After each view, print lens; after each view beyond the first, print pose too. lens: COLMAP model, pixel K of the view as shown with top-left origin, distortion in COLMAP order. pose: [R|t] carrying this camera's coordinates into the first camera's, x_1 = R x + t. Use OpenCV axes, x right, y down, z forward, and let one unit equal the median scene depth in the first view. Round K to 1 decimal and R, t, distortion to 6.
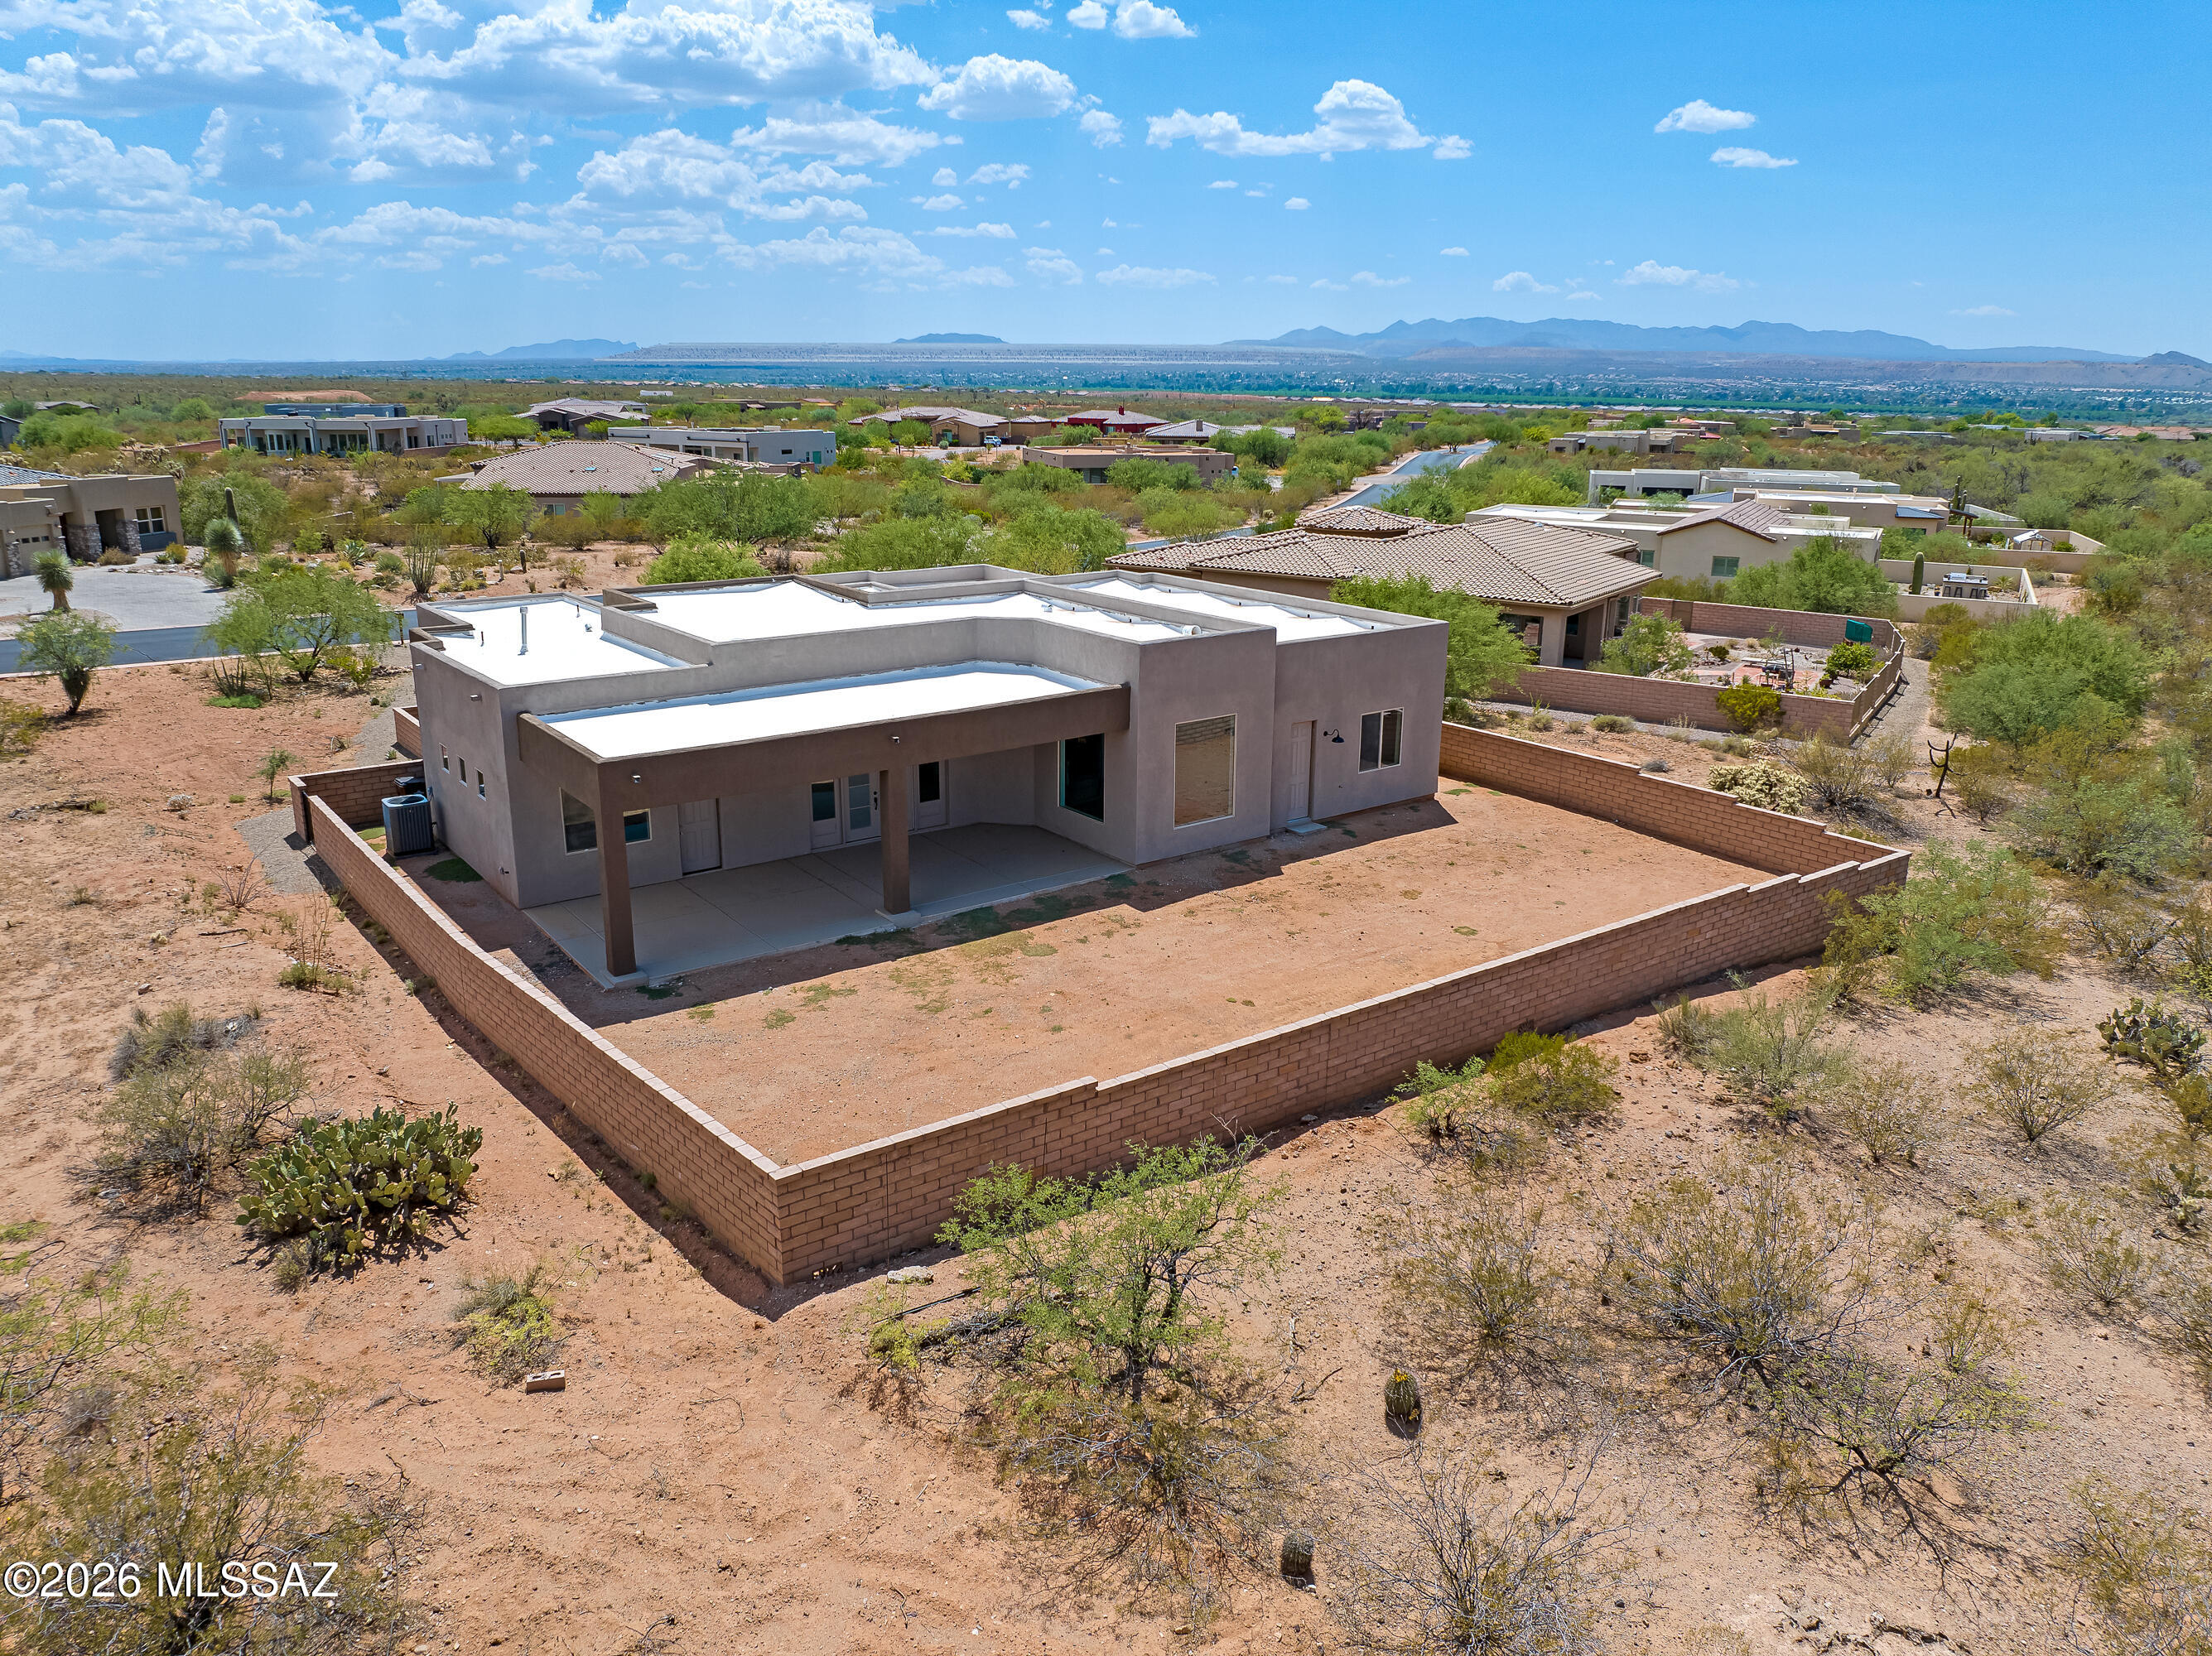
lens RADIAL K [[1549.1, 0, 1113.1], [0, 1549.1, 825.1], [0, 0, 1]] dist [-0.037986, 0.019009]
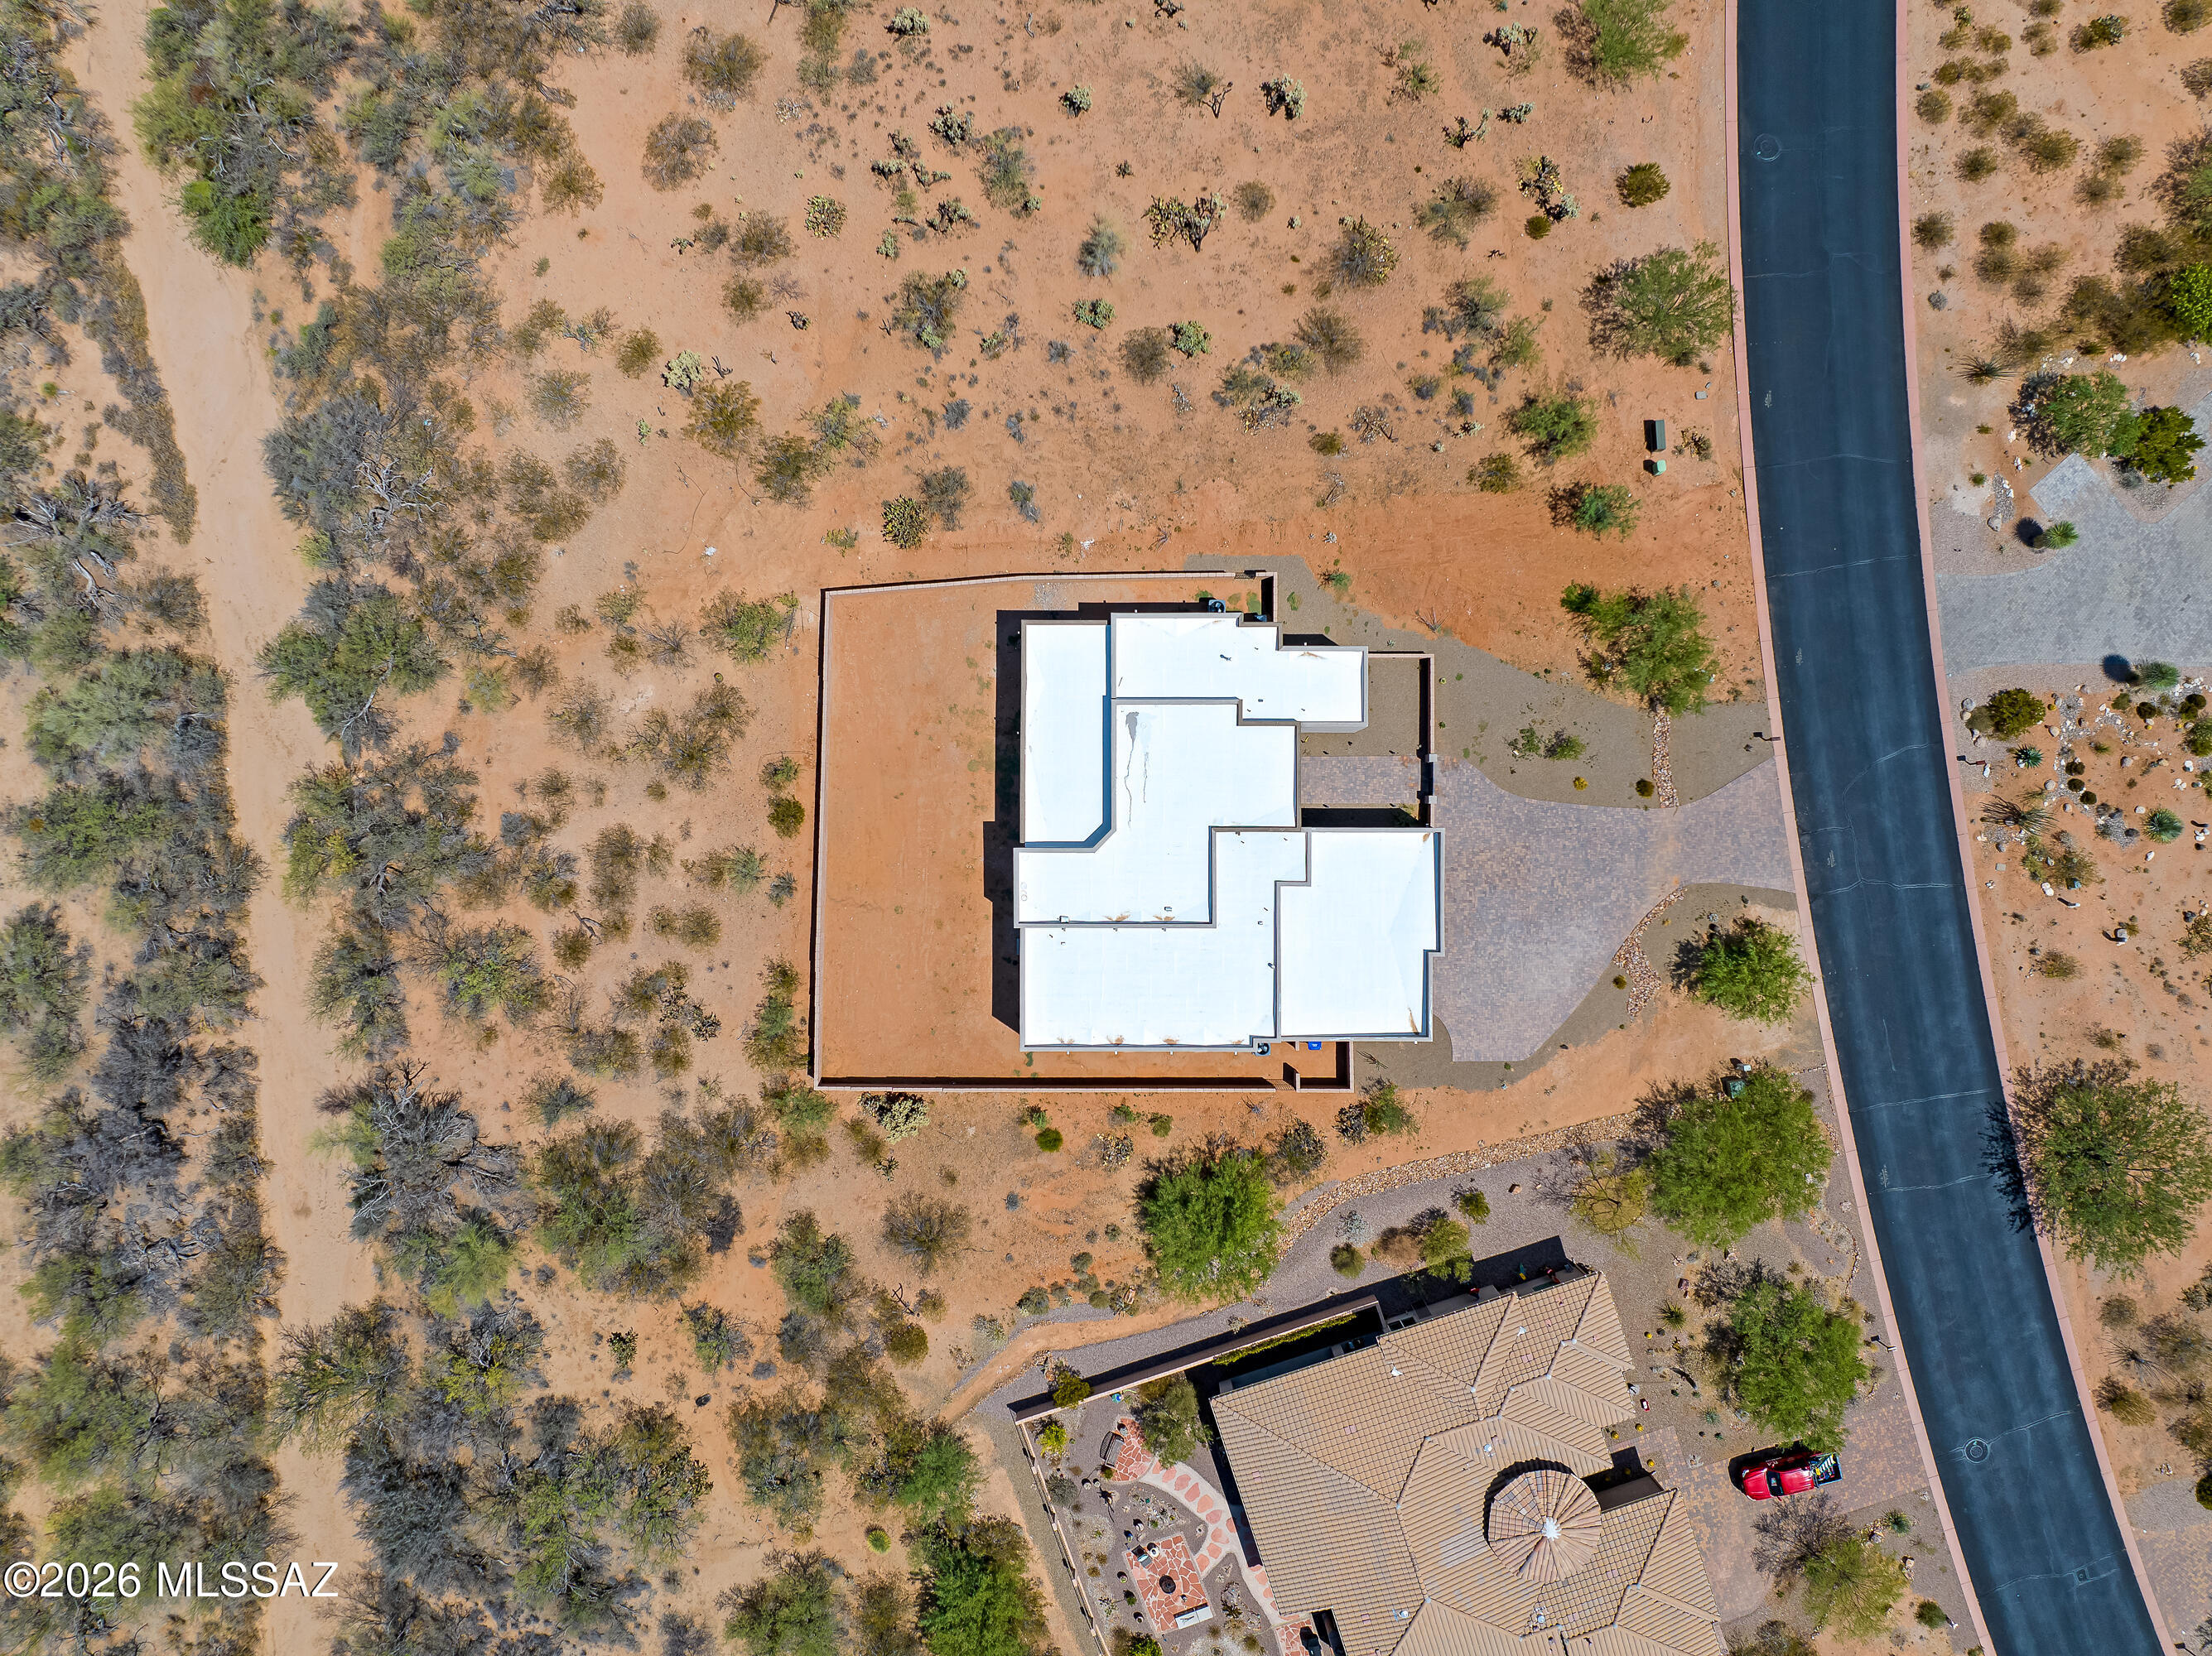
lens RADIAL K [[1549.1, 0, 1107.0], [0, 1549.1, 826.9], [0, 0, 1]] dist [-0.037986, 0.019009]
pose [[-0.610631, 0.791912, -0.002175, -0.095486], [-0.210874, -0.159954, 0.964338, -2.508501], [0.763323, 0.589313, 0.264666, 0.481706]]
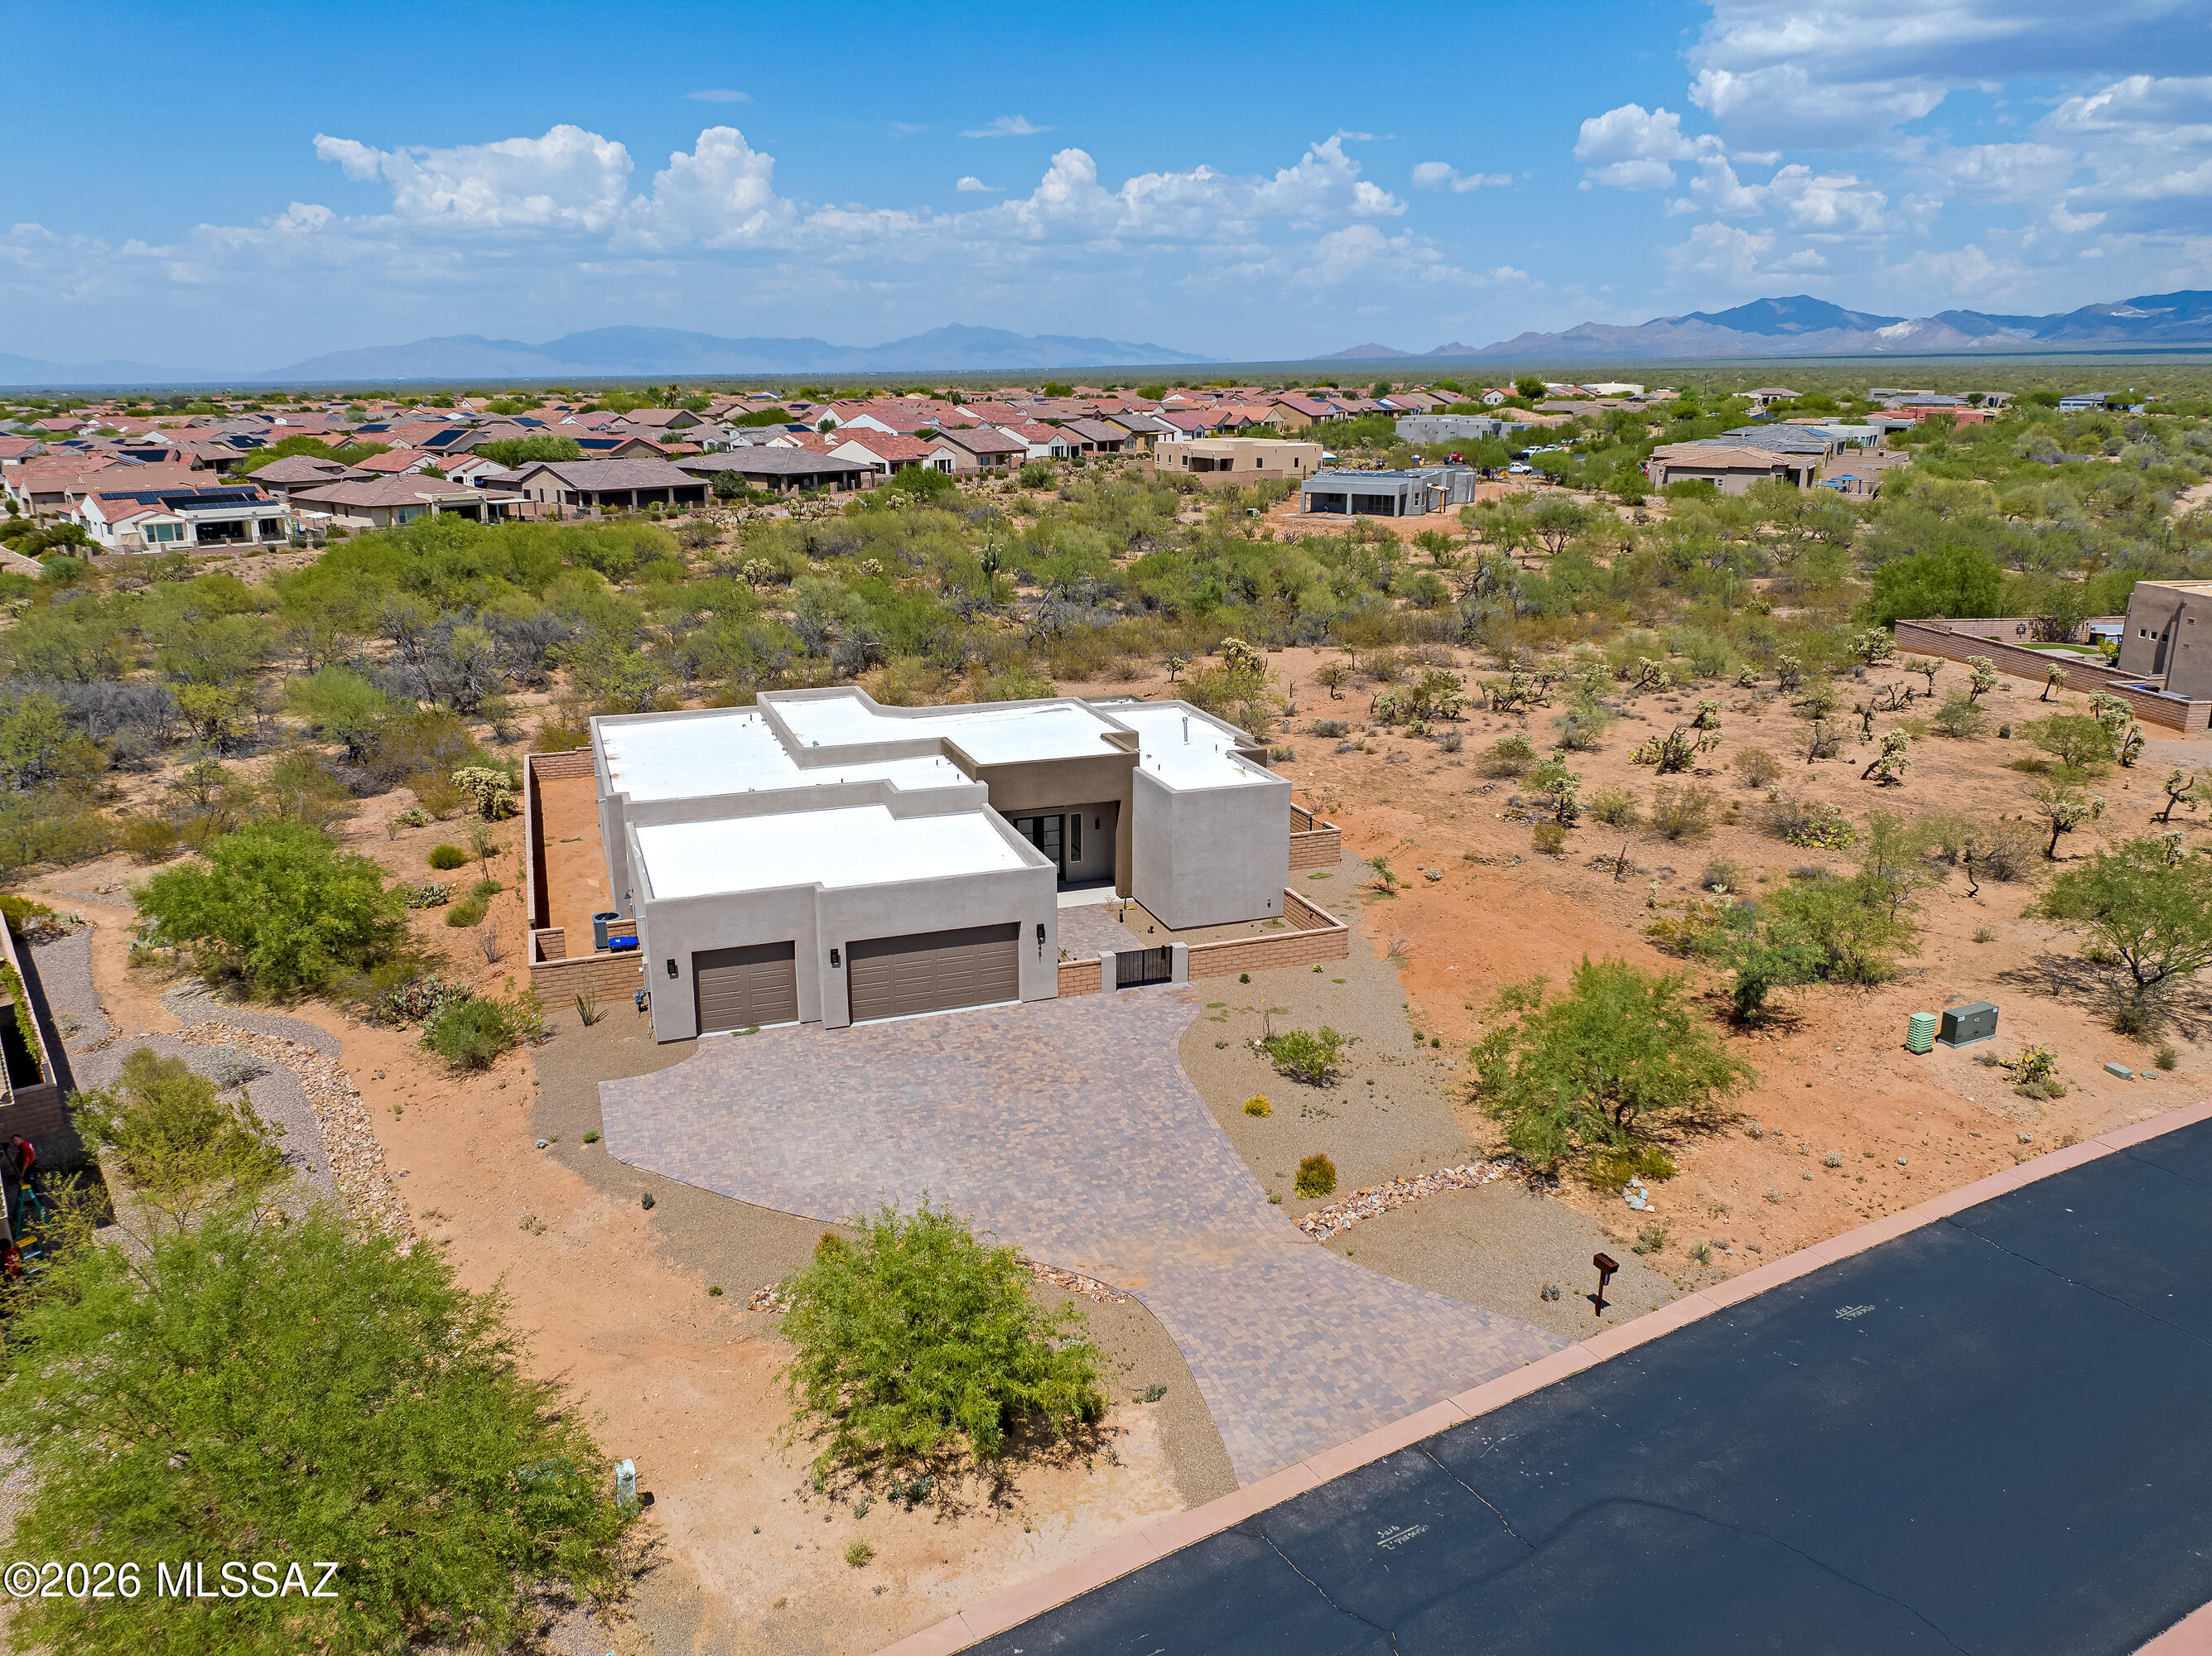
lens RADIAL K [[1549.1, 0, 1111.6], [0, 1549.1, 831.3], [0, 0, 1]] dist [-0.037986, 0.019009]
pose [[-0.955011, -0.096945, 0.280279, -0.840777], [0.070076, 0.844540, 0.530888, -0.978270], [-0.288174, 0.526645, -0.799751, 2.574299]]
